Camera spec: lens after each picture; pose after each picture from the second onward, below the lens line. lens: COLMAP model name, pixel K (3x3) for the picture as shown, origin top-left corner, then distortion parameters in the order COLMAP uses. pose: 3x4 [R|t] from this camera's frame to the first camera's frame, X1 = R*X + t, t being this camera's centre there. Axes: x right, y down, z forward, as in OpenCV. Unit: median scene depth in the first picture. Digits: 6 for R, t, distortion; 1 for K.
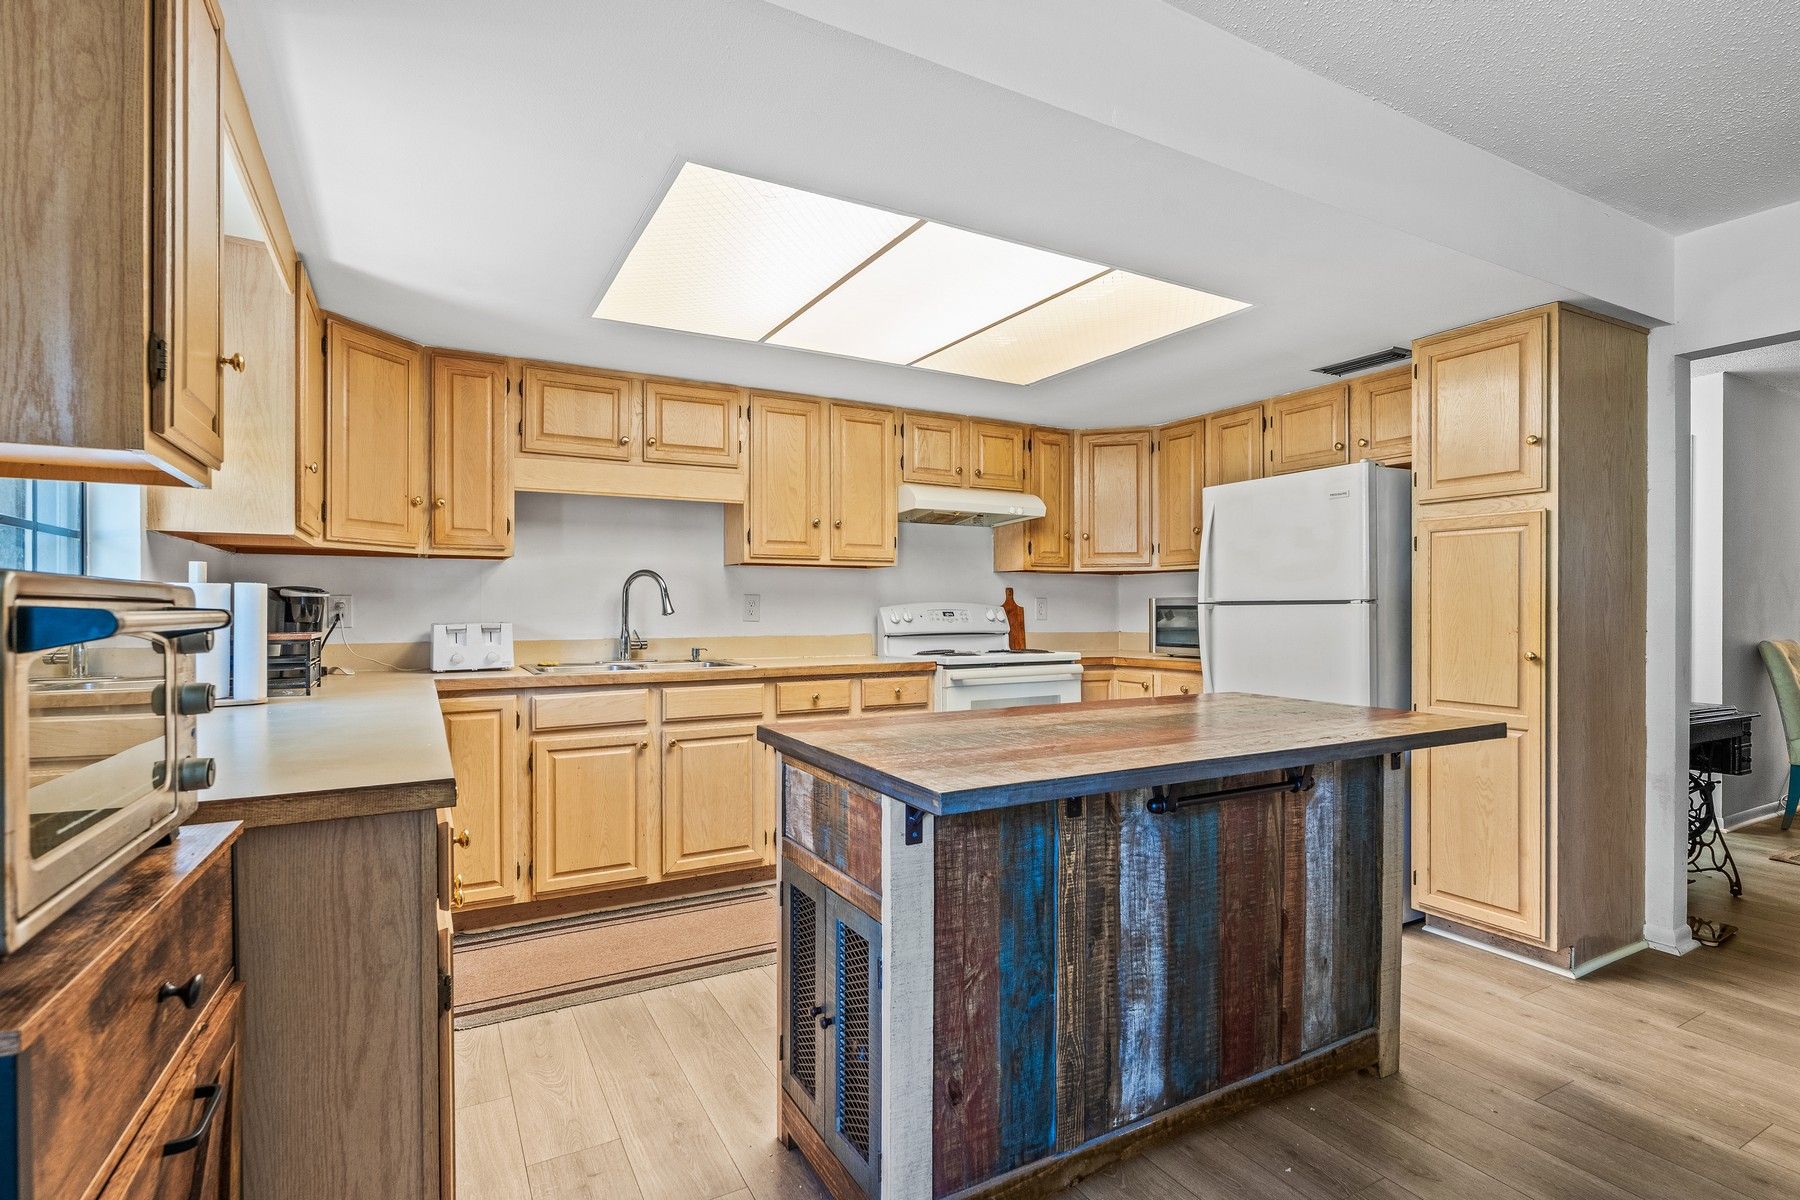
lens RADIAL K [[875.1, 0, 900.9], [0, 875.1, 602.5], [0, 0, 1]] dist [-0.002872, -0.000228]
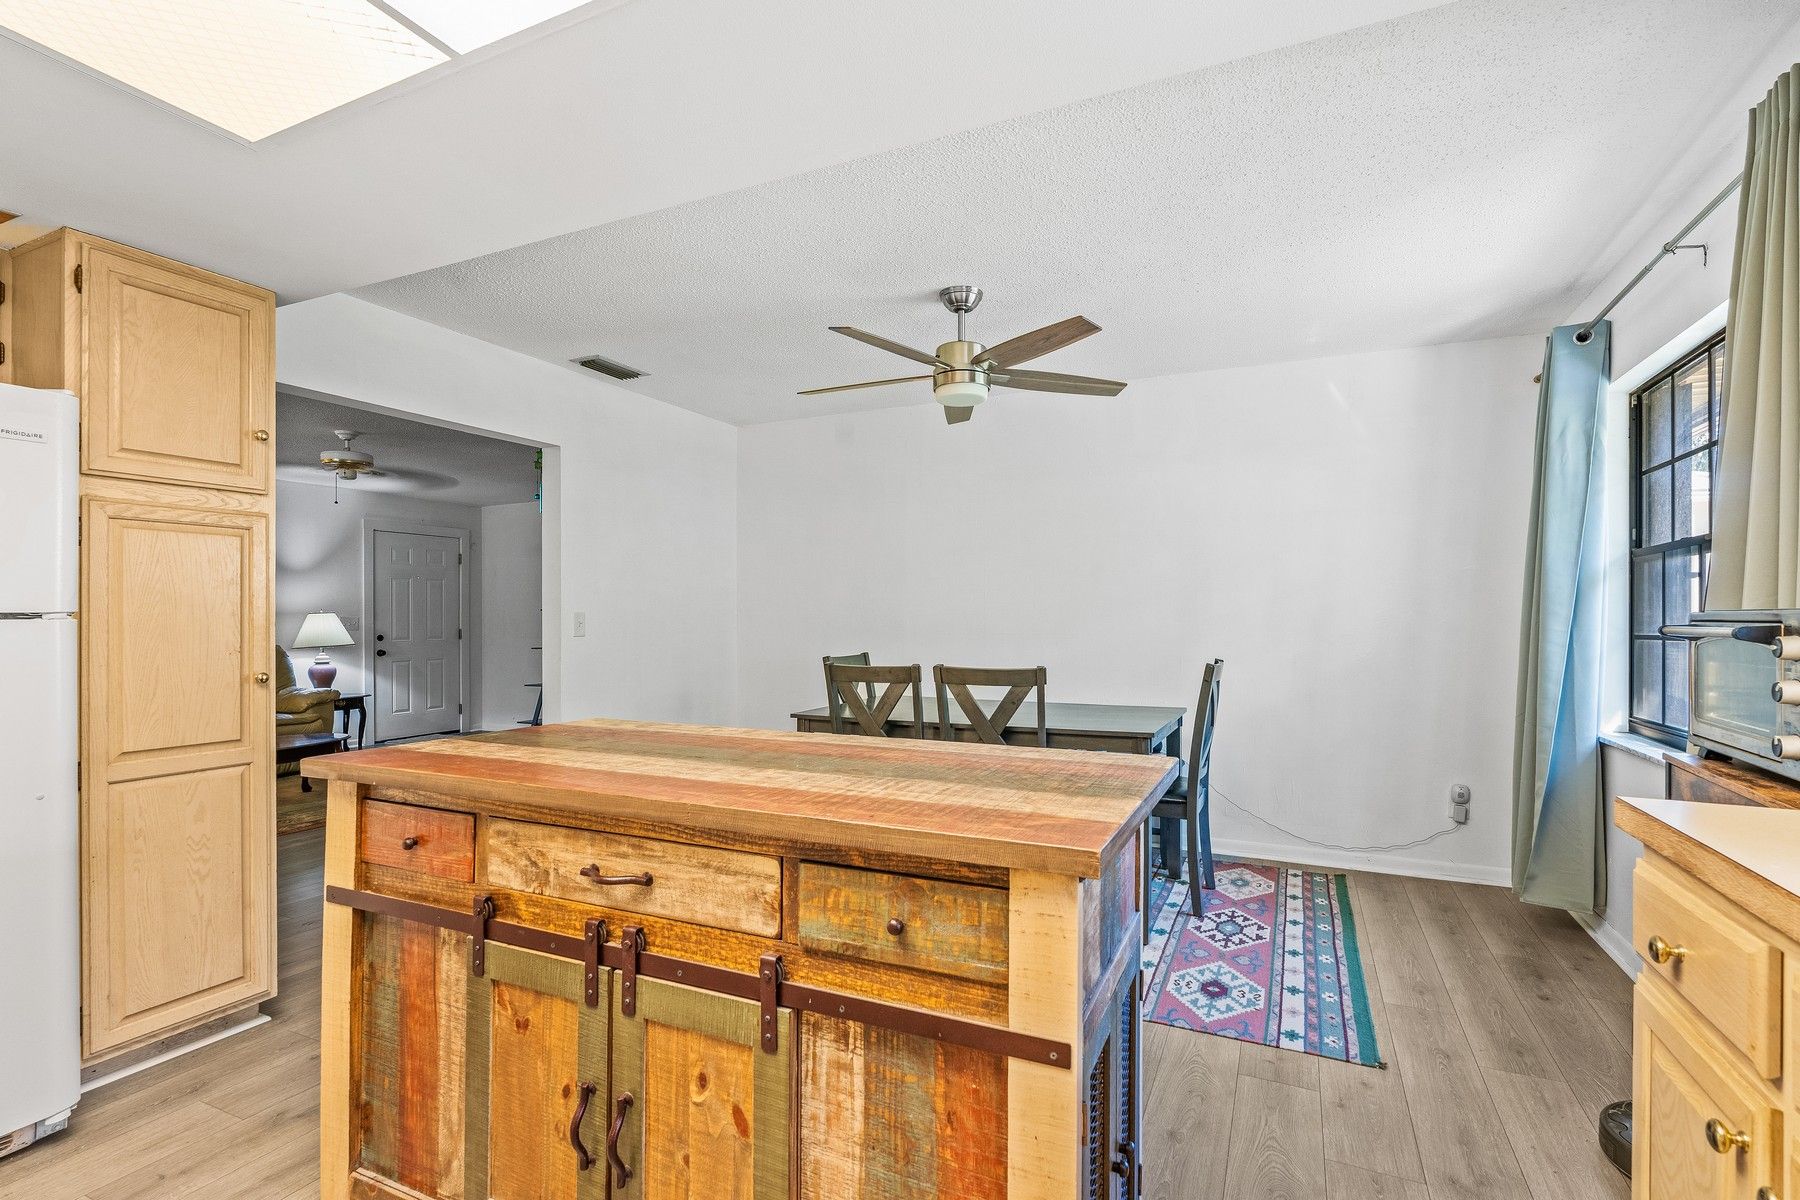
lens RADIAL K [[835.1, 0, 896.8], [0, 835.1, 612.8], [0, 0, 1]] dist [-0.001065, -0.000308]
pose [[-0.582136, 0.005384, 0.813073, -0.419034], [-0.000129, 0.999977, -0.006714, 0.000856], [-0.813091, -0.004014, -0.582123, 1.175292]]
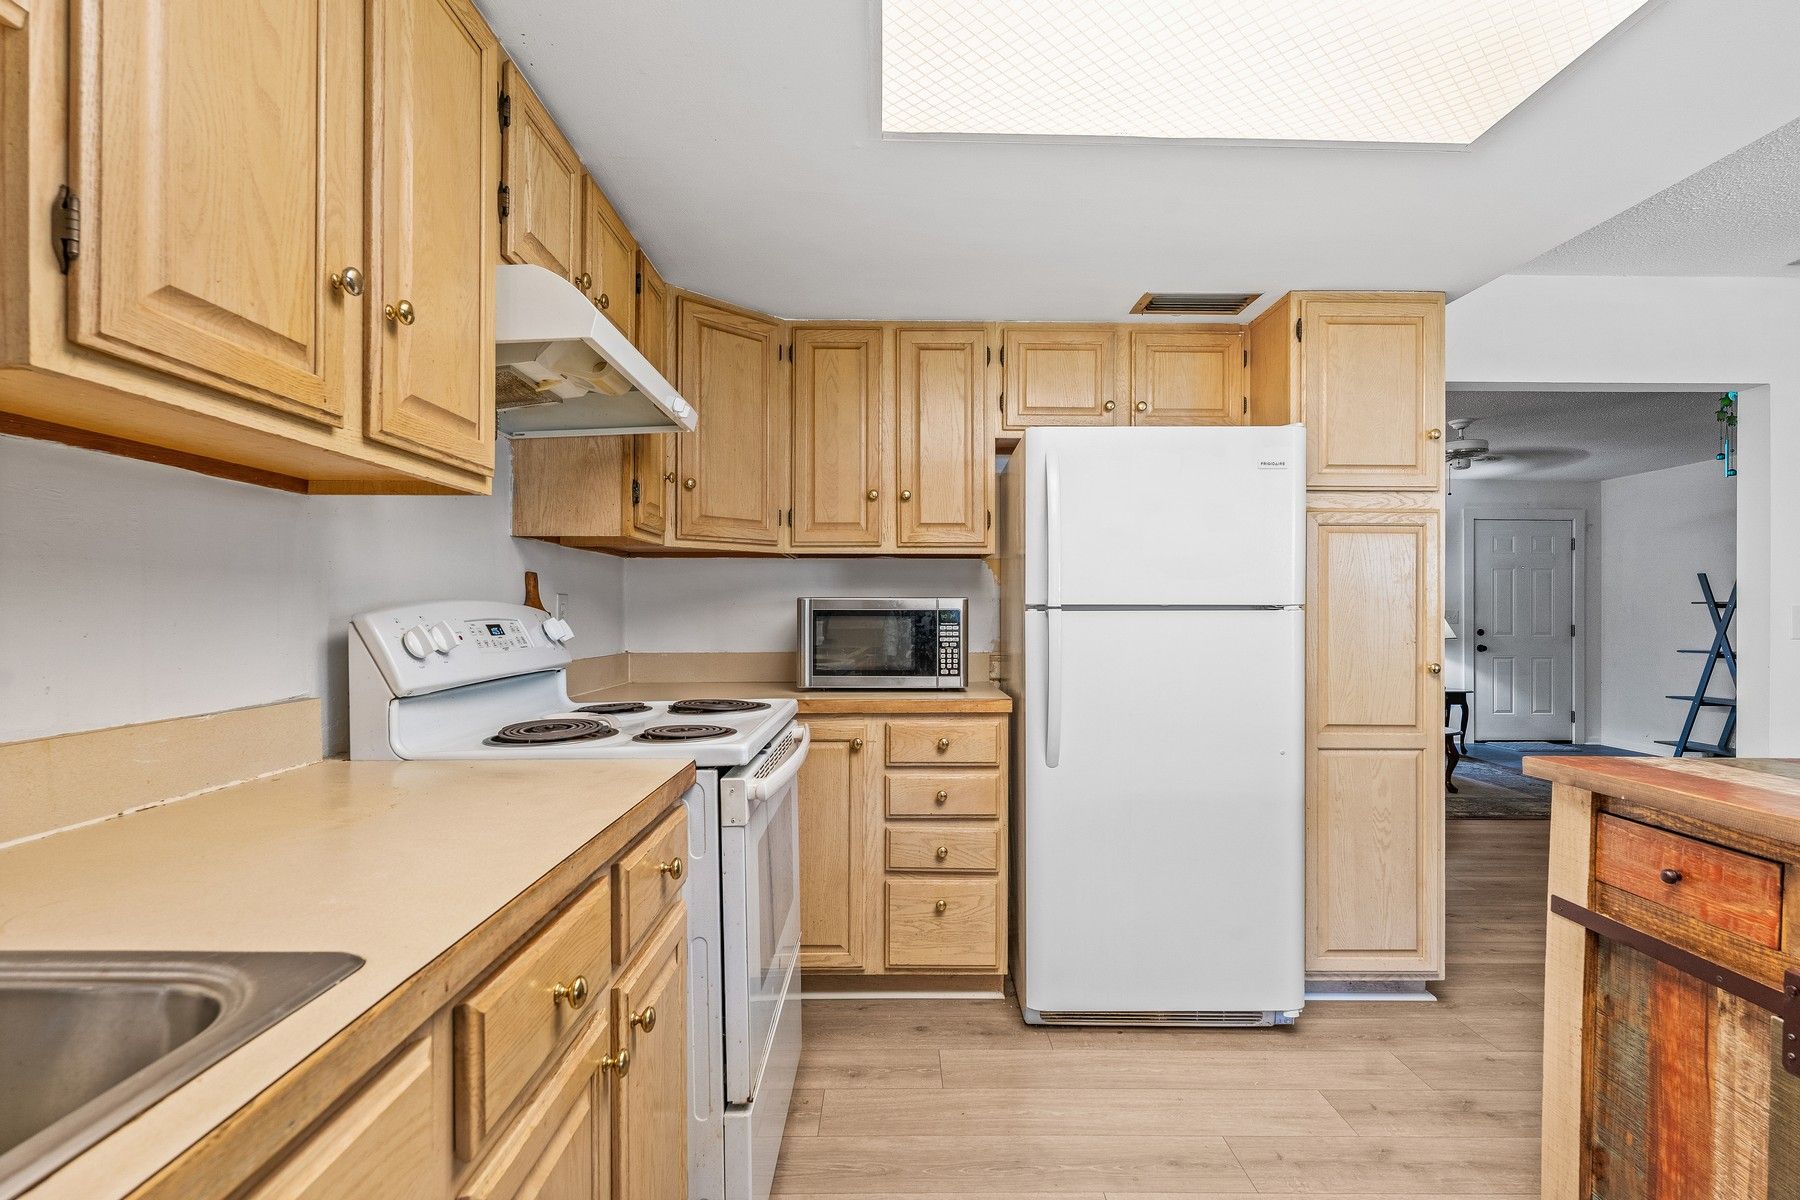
lens RADIAL K [[862.0, 0, 906.1], [0, 862.0, 607.4], [0, 0, 1]] dist [-0.004906, 0.000098]
pose [[0.476191, 0.003586, 0.879335, -0.412785], [-0.008681, 0.999962, 0.000624, 0.001524], [-0.879299, -0.007930, 0.476204, 1.283226]]
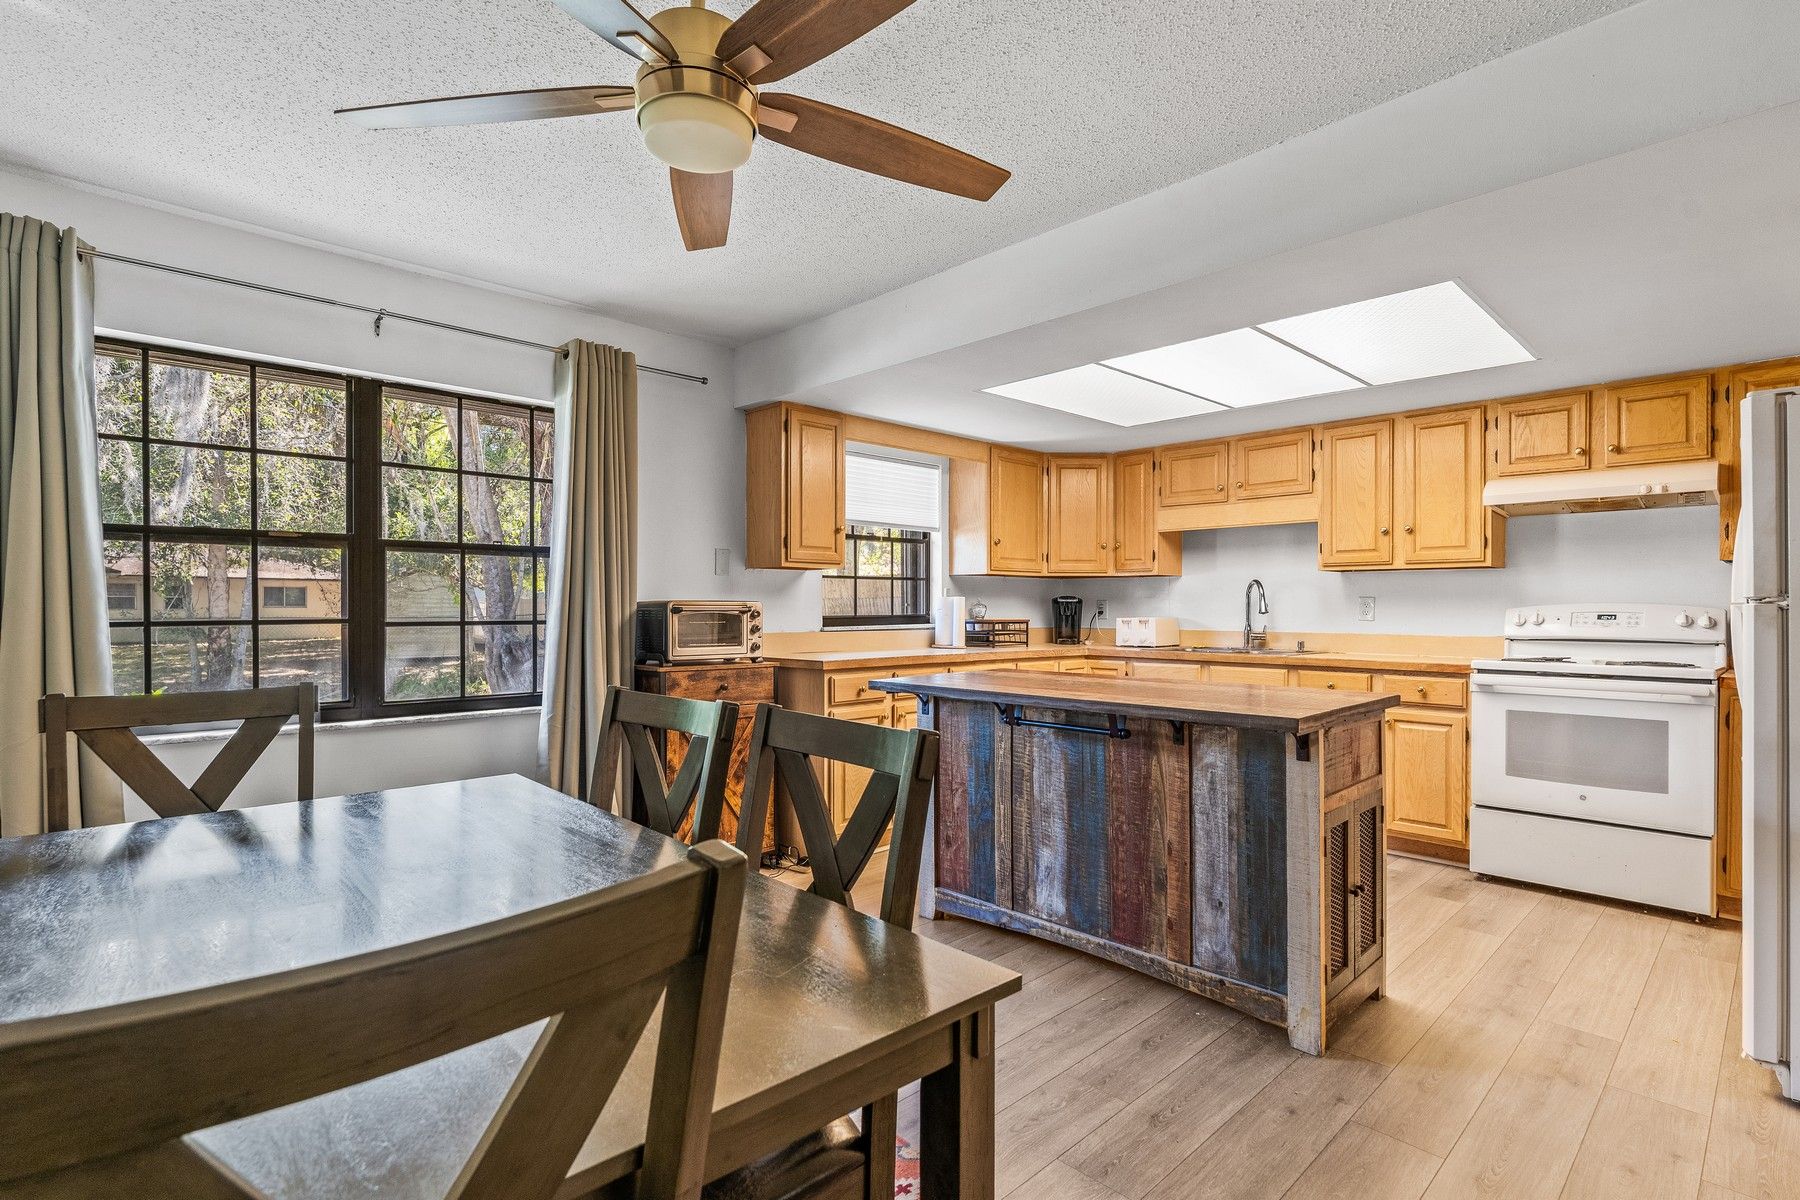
lens RADIAL K [[862.0, 0, 906.1], [0, 862.0, 607.4], [0, 0, 1]] dist [-0.004906, 0.000098]
pose [[0.259379, 0.000460, -0.965775, 1.357772], [0.001087, 0.999999, 0.000768, 0.004605], [0.965775, -0.001249, 0.259378, 0.254823]]
